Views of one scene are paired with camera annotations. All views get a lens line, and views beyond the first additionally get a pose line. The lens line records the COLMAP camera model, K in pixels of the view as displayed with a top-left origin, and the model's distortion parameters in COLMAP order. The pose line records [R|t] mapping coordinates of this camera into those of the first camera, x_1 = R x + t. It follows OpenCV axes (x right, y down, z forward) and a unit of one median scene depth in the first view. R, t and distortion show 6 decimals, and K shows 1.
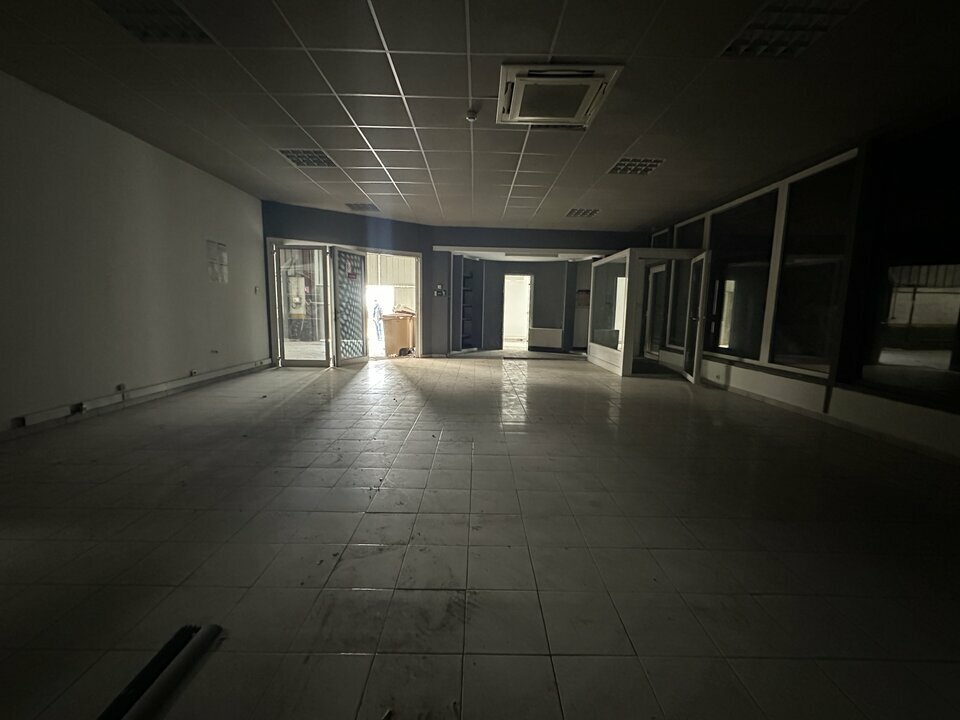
lens RADIAL K [[380.9, 0, 480.2], [0, 380.9, 357.2], [0, 0, 1]] dist [-0.001945, 0.000172]
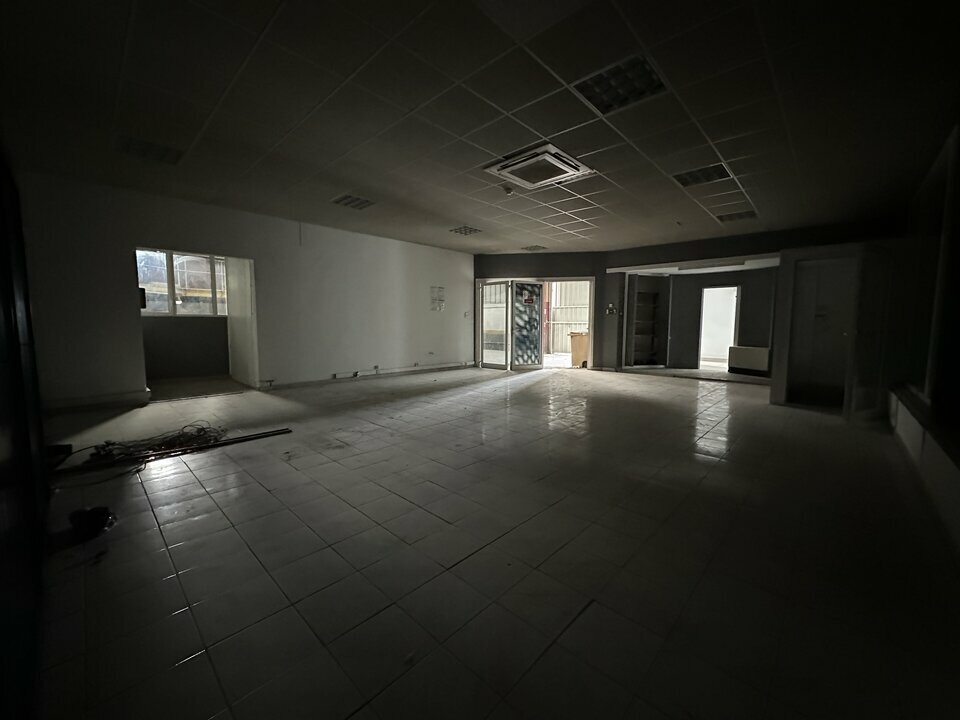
lens RADIAL K [[380.9, 0, 480.2], [0, 380.9, 357.2], [0, 0, 1]] dist [-0.001945, 0.000172]
pose [[0.723579, 0.044313, -0.688817, 0.384380], [-0.077940, 0.996800, -0.017746, 0.010273], [0.685827, 0.066527, 0.724718, -0.031632]]
